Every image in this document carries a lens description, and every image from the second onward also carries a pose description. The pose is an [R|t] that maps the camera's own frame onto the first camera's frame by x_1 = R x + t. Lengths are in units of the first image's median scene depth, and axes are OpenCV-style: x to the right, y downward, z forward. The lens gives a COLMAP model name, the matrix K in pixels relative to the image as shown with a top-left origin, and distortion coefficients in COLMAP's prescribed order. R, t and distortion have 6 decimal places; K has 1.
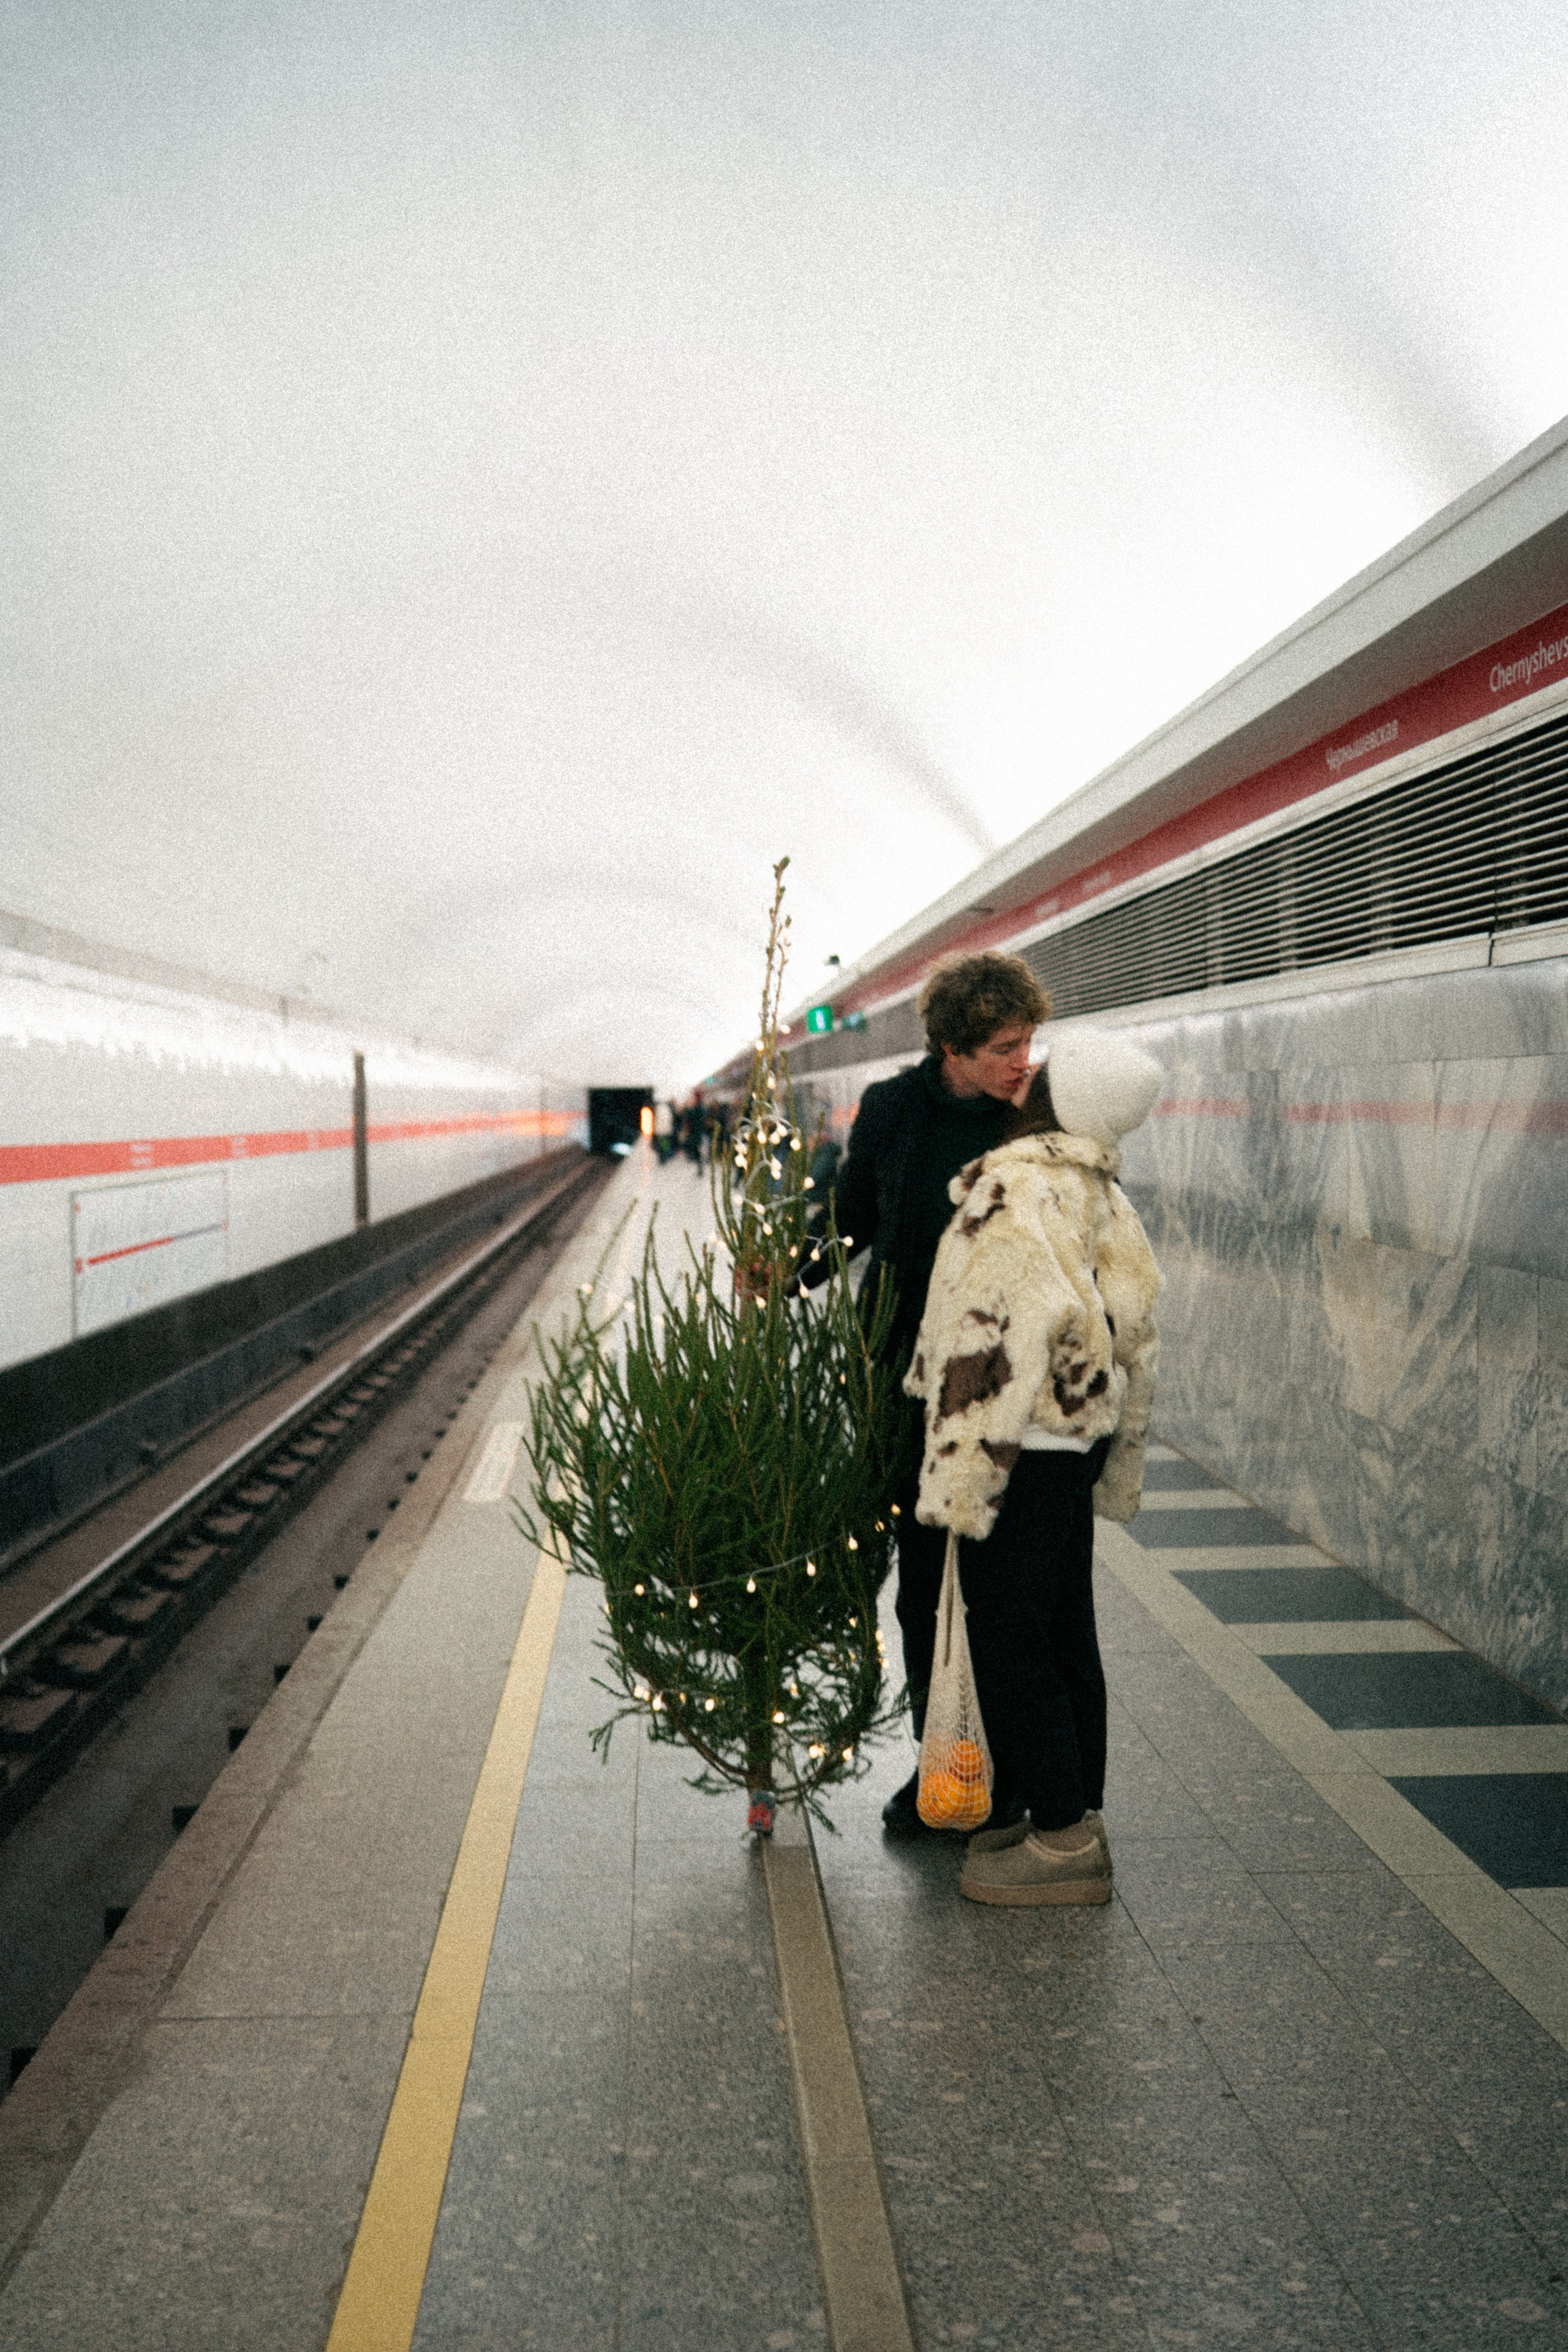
lens RADIAL K [[2277.1, 0, 815.7], [0, 2277.1, 1182.5], [0, 0, 1]] dist [0.027832, 0.000000]
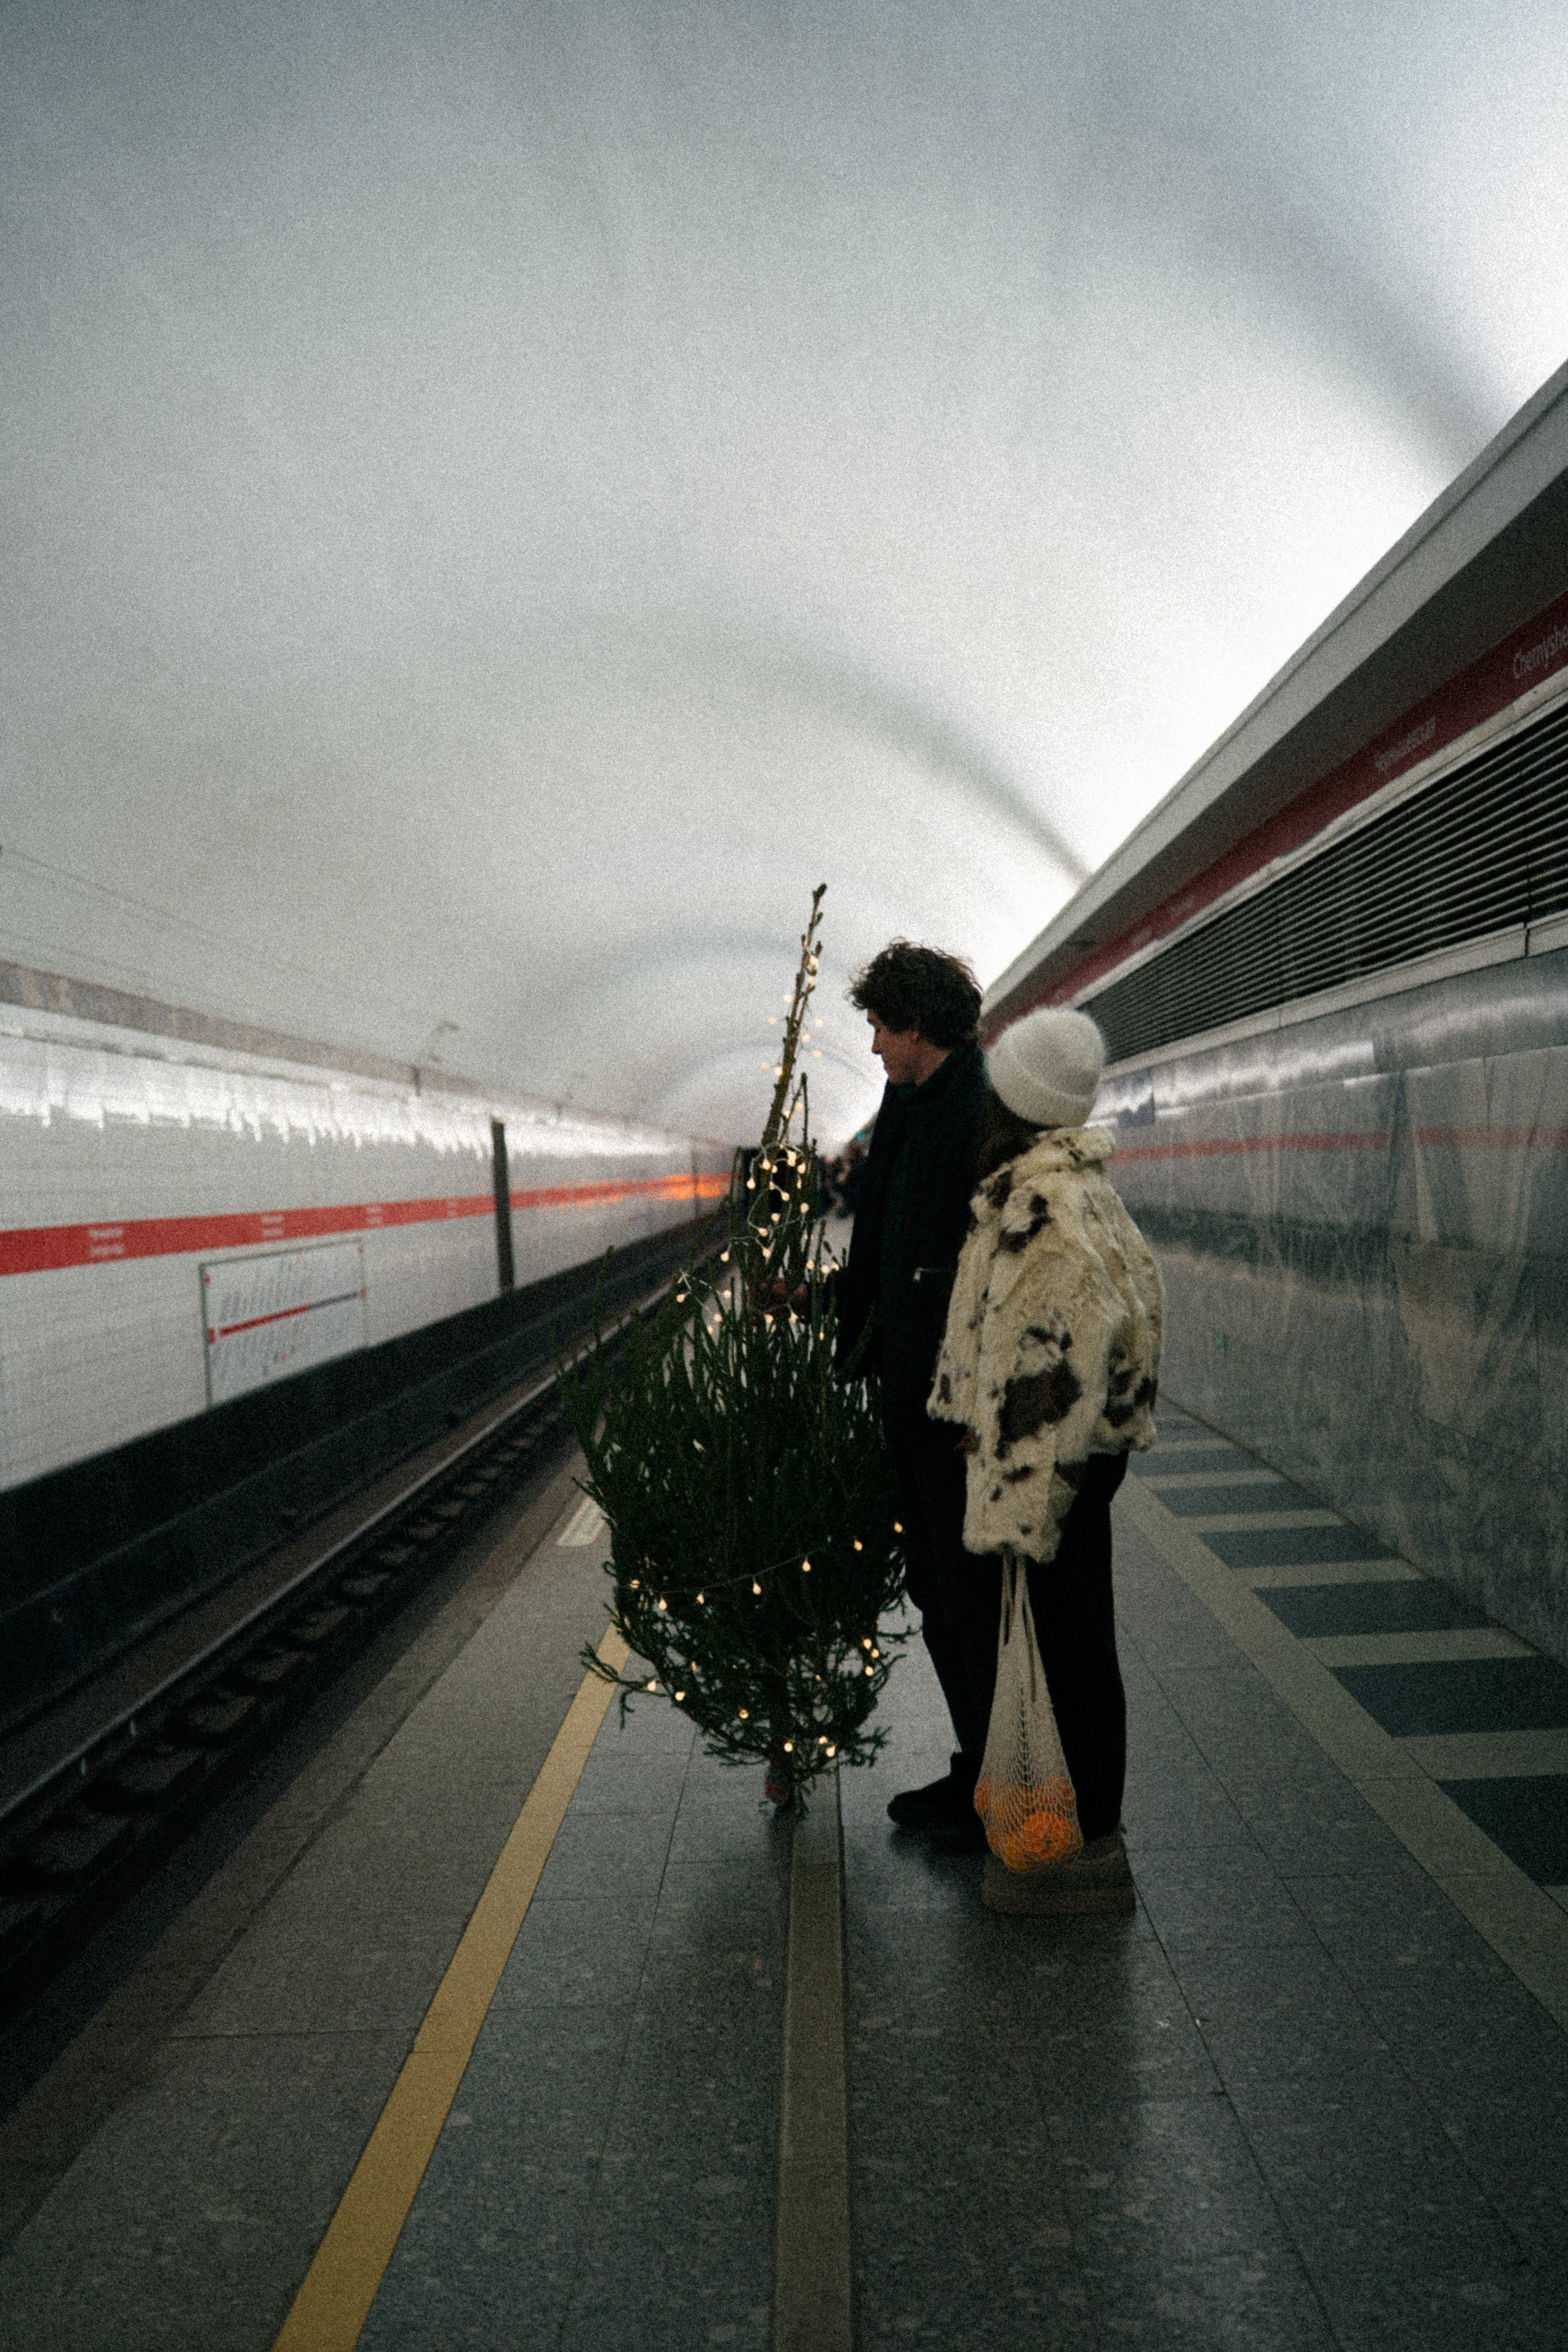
lens RADIAL K [[2277.1, 0, 820.4], [0, 2277.1, 1179.7], [0, 0, 1]] dist [0.027832, 0.000000]
pose [[0.996599, -0.044311, -0.069471, 0.059287], [0.042473, 0.998713, -0.027715, 0.016823], [0.070609, 0.024671, 0.997199, -0.001305]]
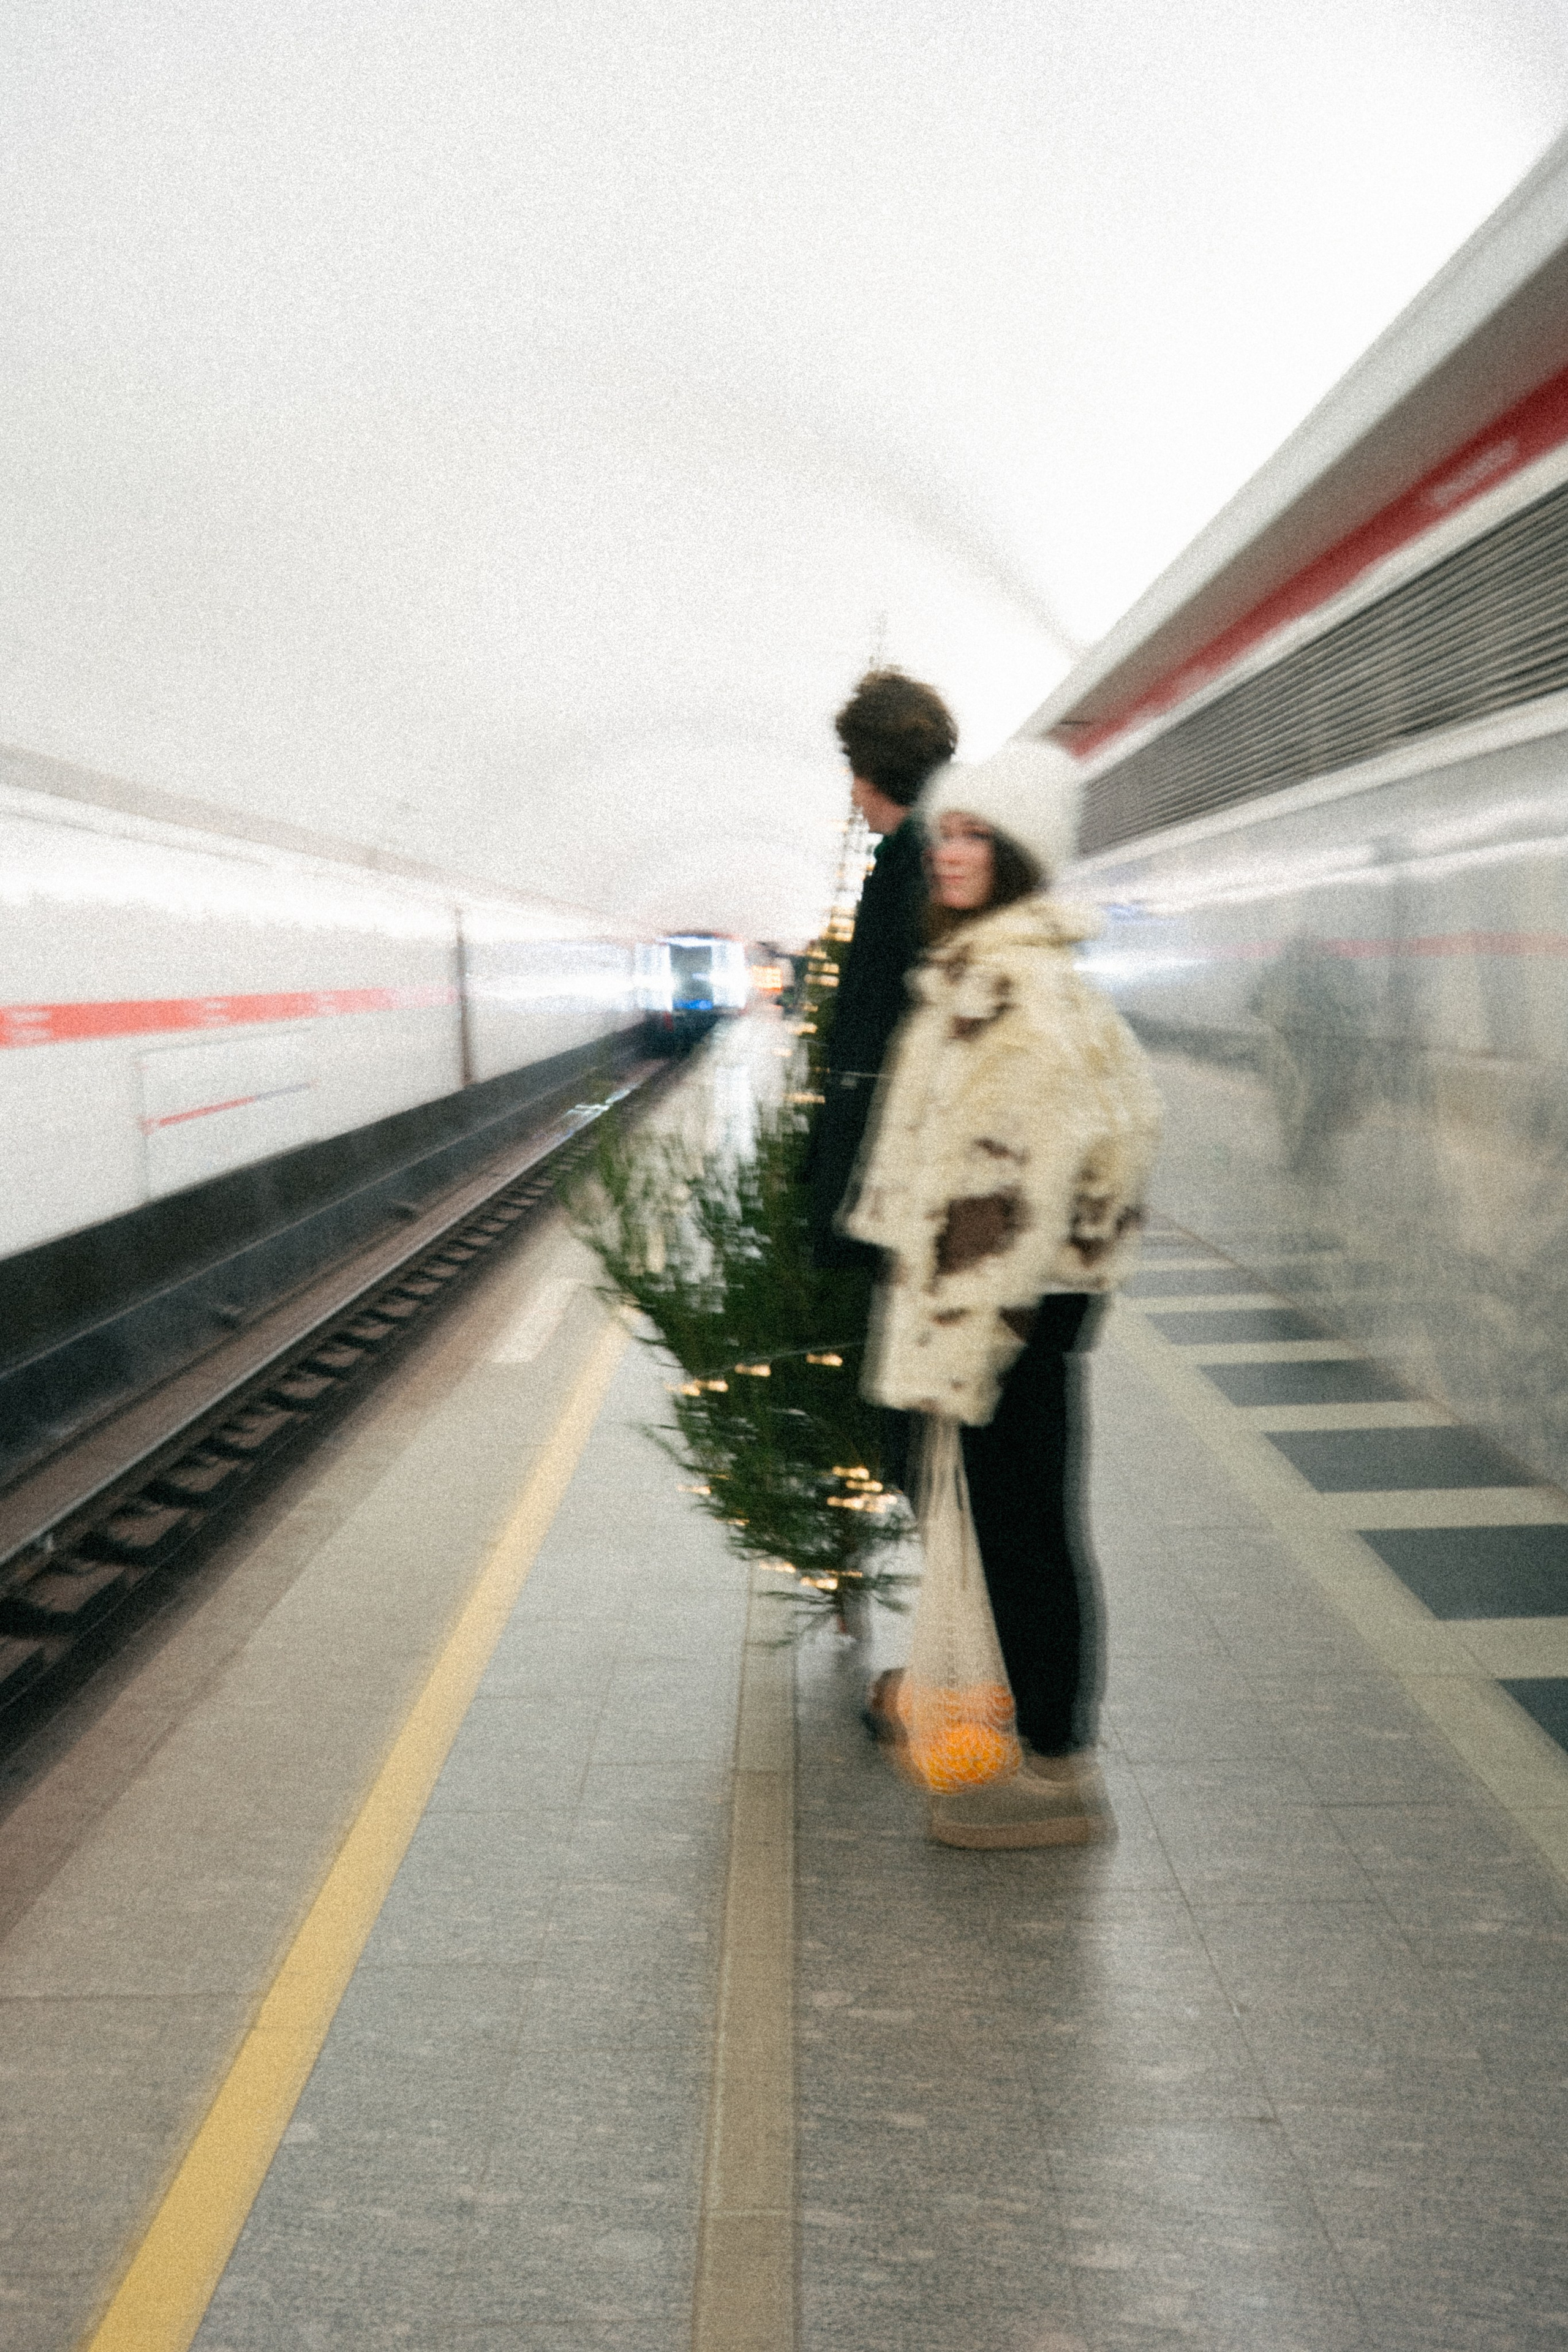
lens RADIAL K [[2277.1, 0, 776.1], [0, 2277.1, 1135.3], [0, 0, 1]] dist [0.027832, 0.000000]
pose [[0.996772, -0.020788, -0.077543, 0.051234], [0.024015, 0.998874, 0.040919, 0.018643], [0.076605, -0.042649, 0.996149, 0.143556]]
